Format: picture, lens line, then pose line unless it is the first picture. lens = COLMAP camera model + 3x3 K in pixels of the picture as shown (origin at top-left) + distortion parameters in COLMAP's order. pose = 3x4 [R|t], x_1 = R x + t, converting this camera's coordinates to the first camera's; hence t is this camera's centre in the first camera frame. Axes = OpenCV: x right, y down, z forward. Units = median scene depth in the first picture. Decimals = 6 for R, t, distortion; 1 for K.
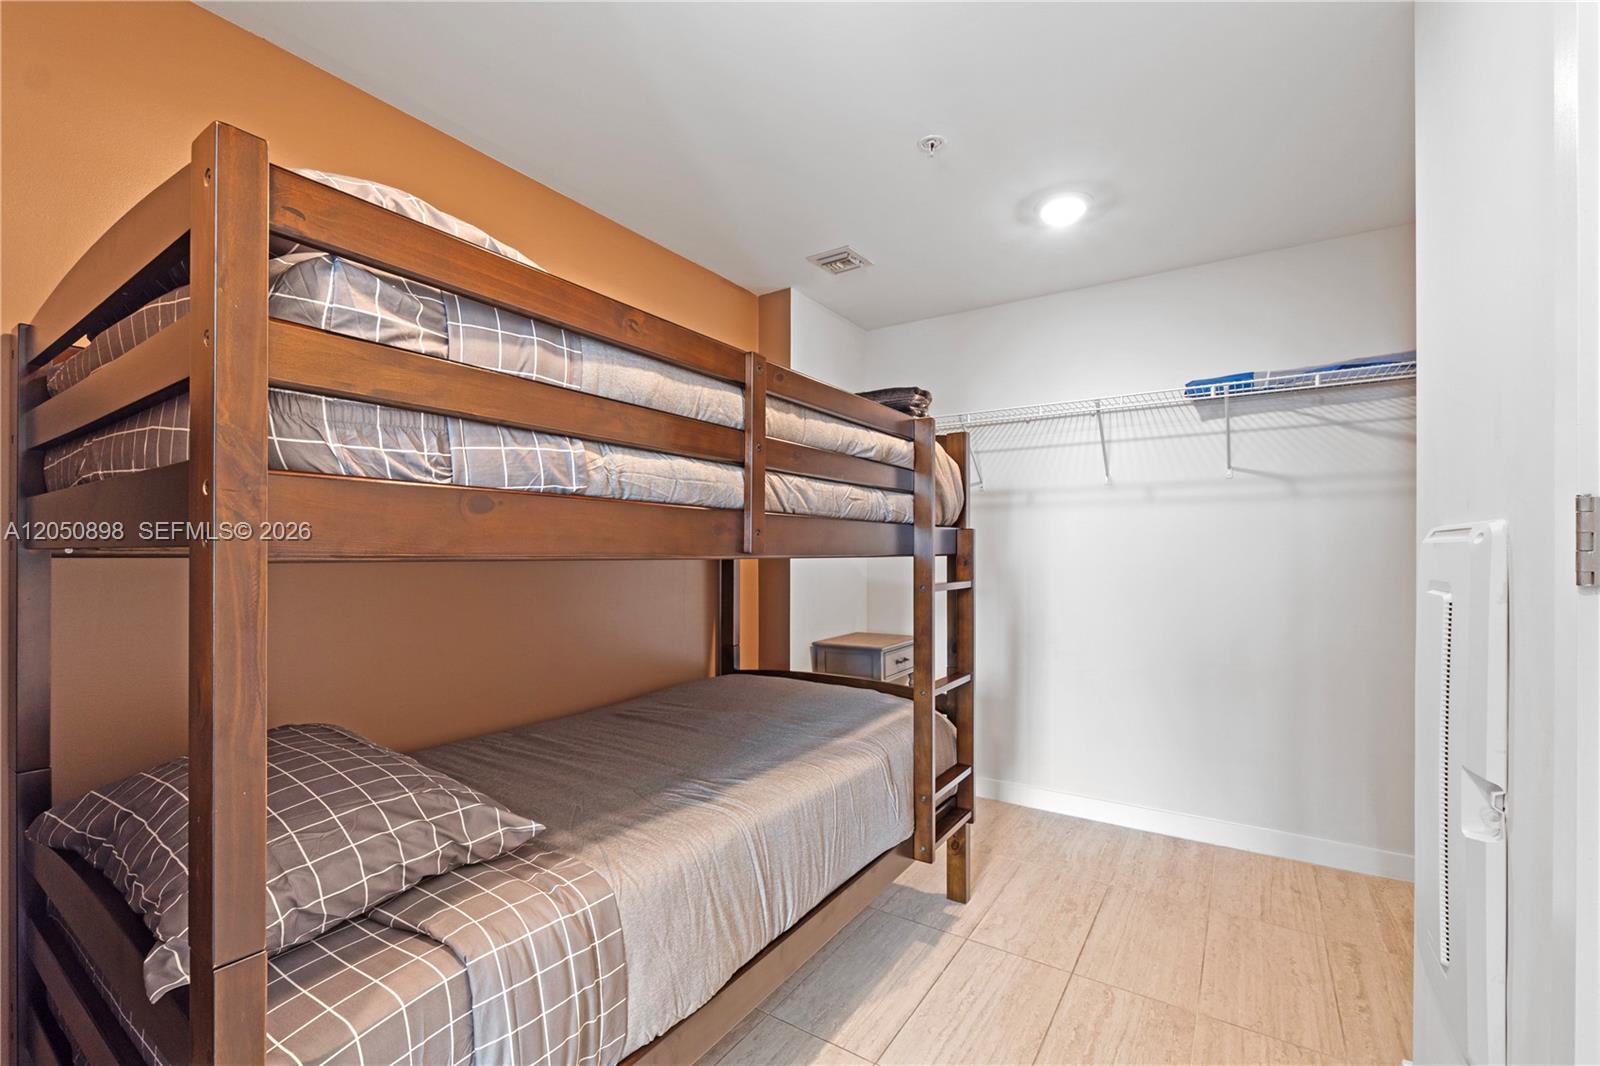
lens RADIAL K [[678.2, 0, 793.2], [0, 678.2, 552.0], [0, 0, 1]] dist [-0.008017, 0.000466]
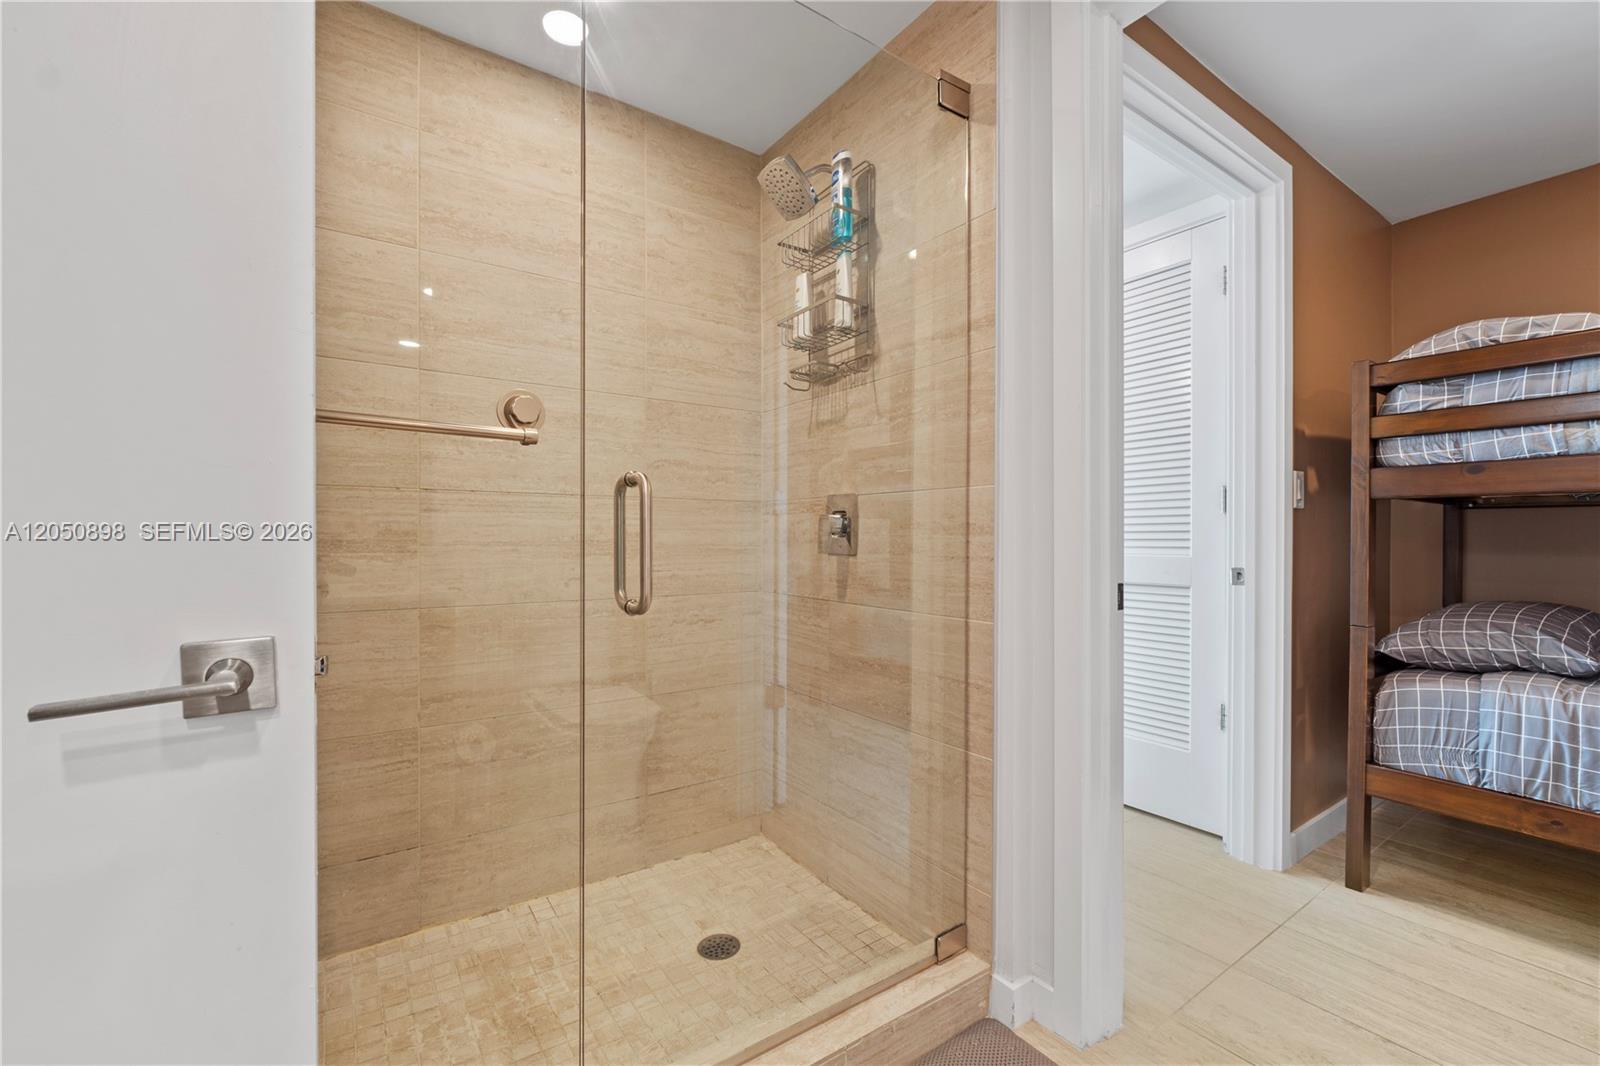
lens RADIAL K [[678.2, 0, 801.9], [0, 678.2, 541.0], [0, 0, 1]] dist [-0.008017, 0.000466]
pose [[-0.365610, 0.003000, -0.930763, 1.094470], [-0.001978, 0.999990, 0.004000, 0.072108], [0.930766, 0.003303, -0.365601, -0.095615]]
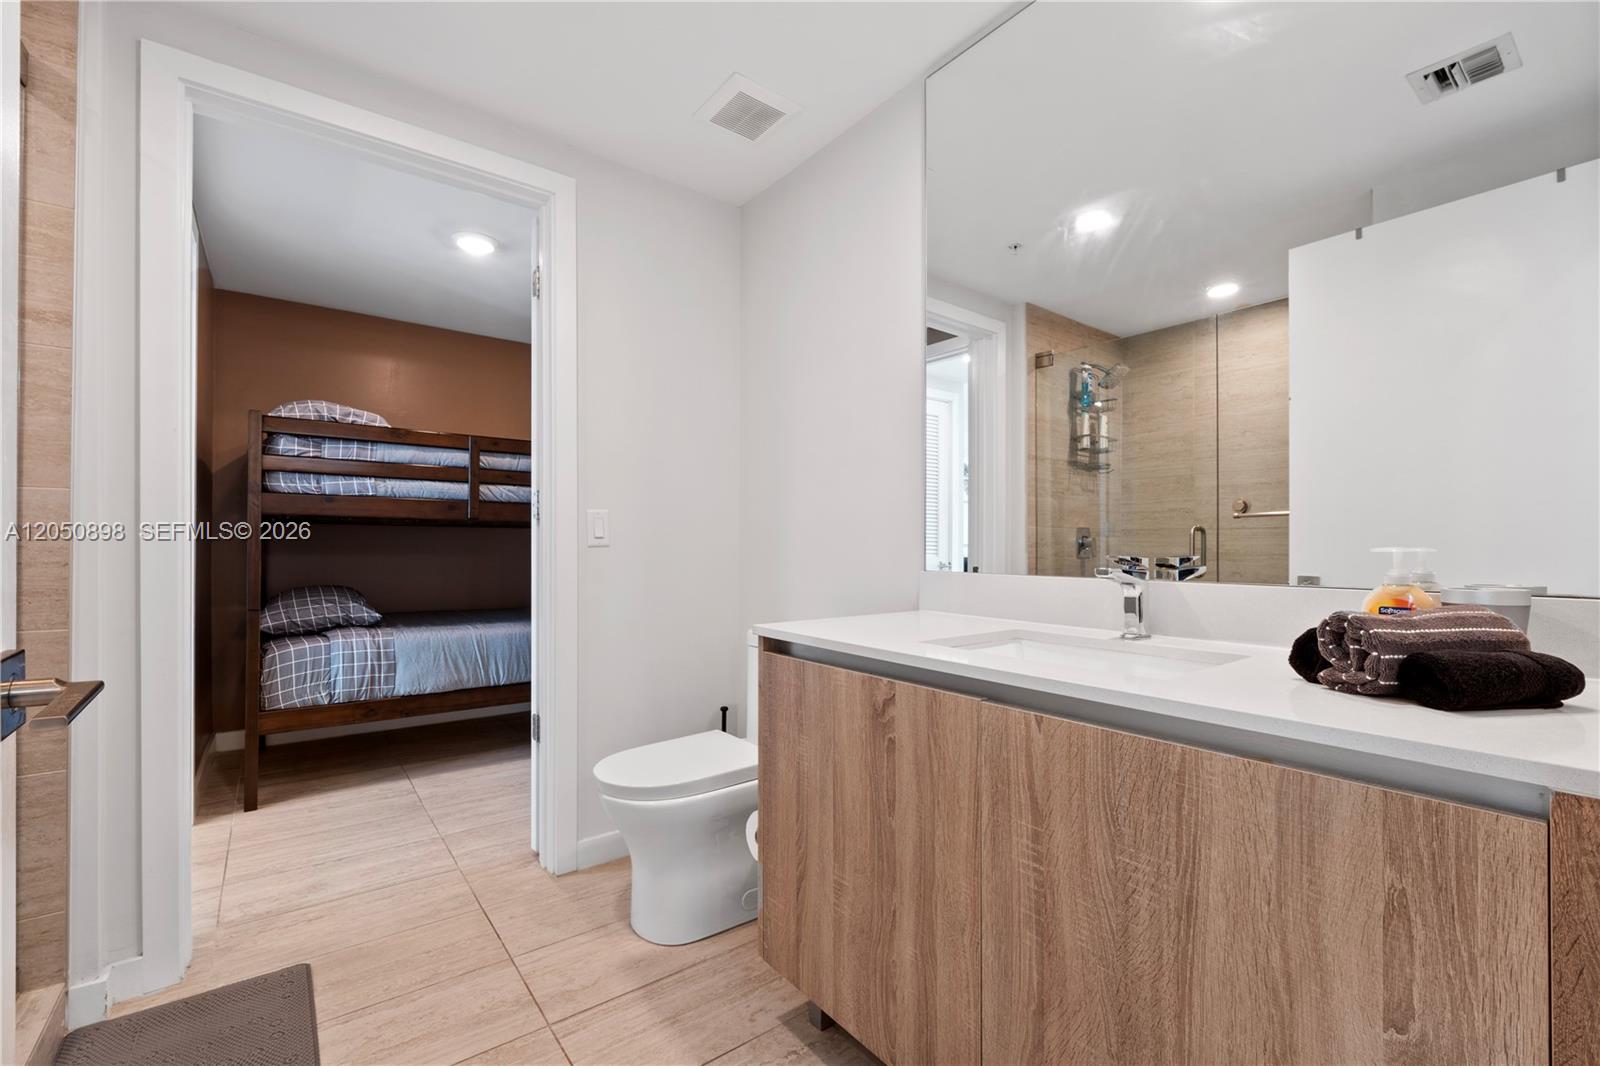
lens RADIAL K [[678.2, 0, 791.8], [0, 678.2, 543.9], [0, 0, 1]] dist [-0.008017, 0.000466]
pose [[0.943808, 0.000475, -0.330493, 1.323942], [-0.002381, 0.999983, -0.005361, 0.075408], [0.330485, 0.005846, 0.943793, -0.658317]]
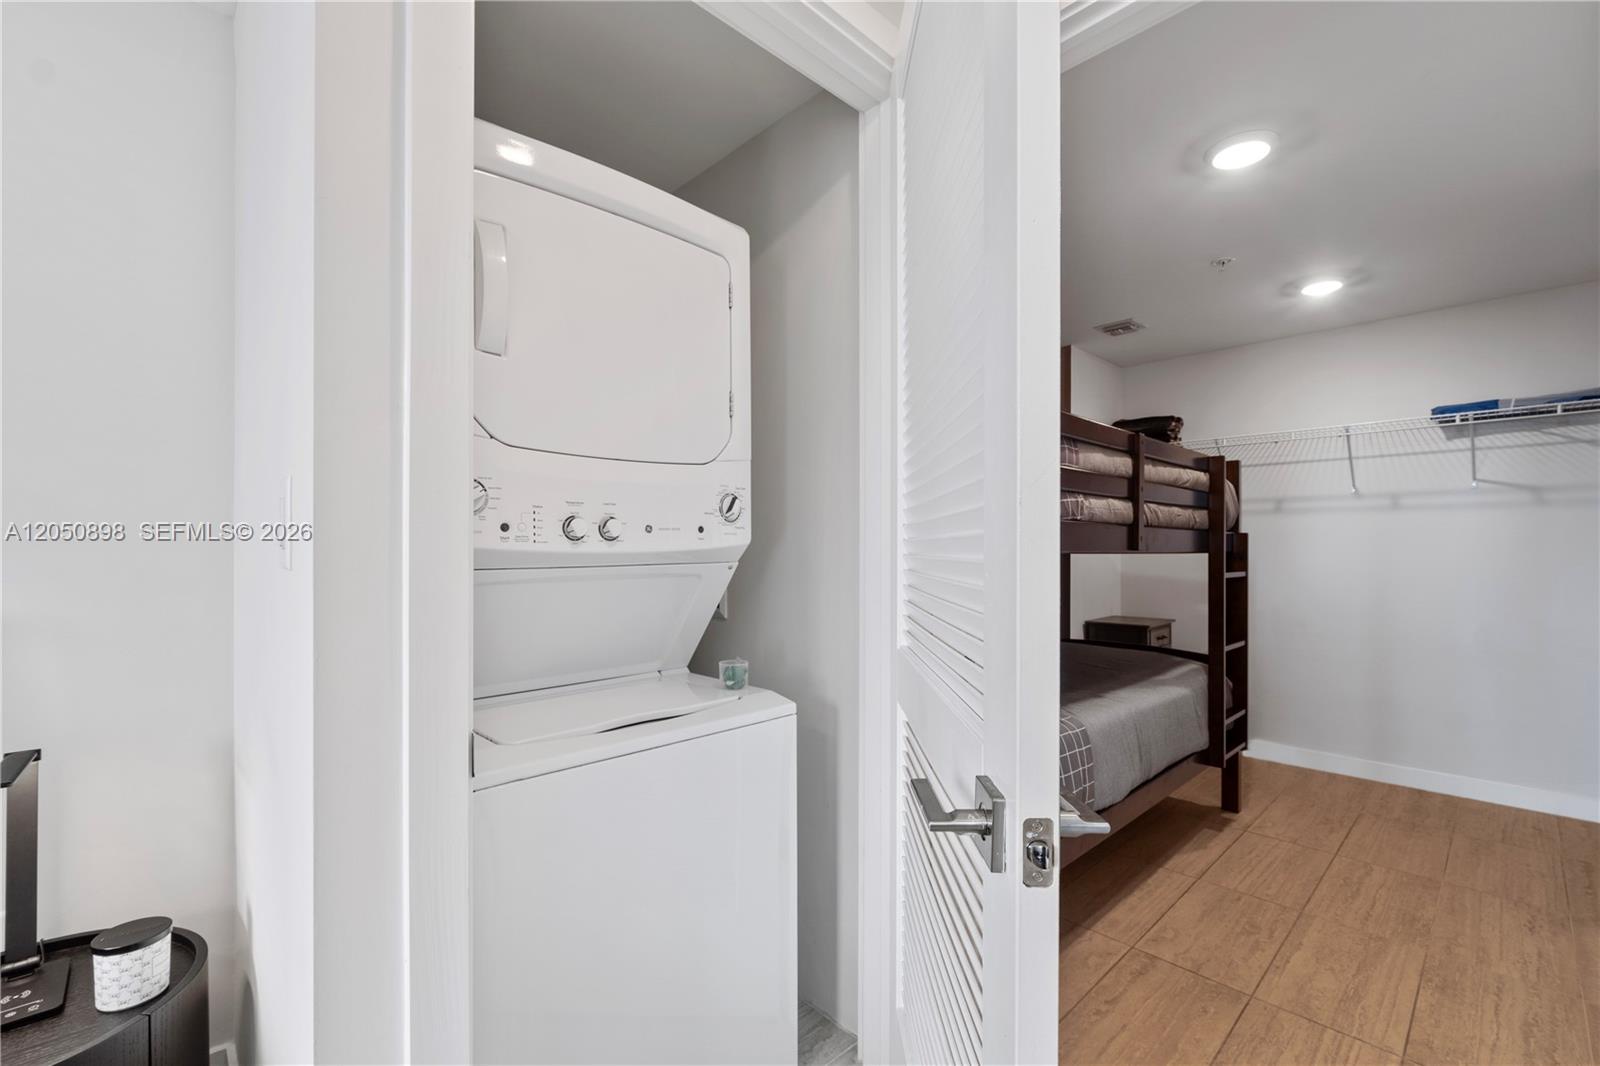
lens RADIAL K [[678.2, 0, 799.7], [0, 678.2, 549.5], [0, 0, 1]] dist [-0.008017, 0.000466]
pose [[0.975365, 0.001965, -0.220591, -0.376765], [-0.001980, 0.999998, 0.000155, 0.000488], [0.220590, 0.000285, 0.975366, -0.625673]]
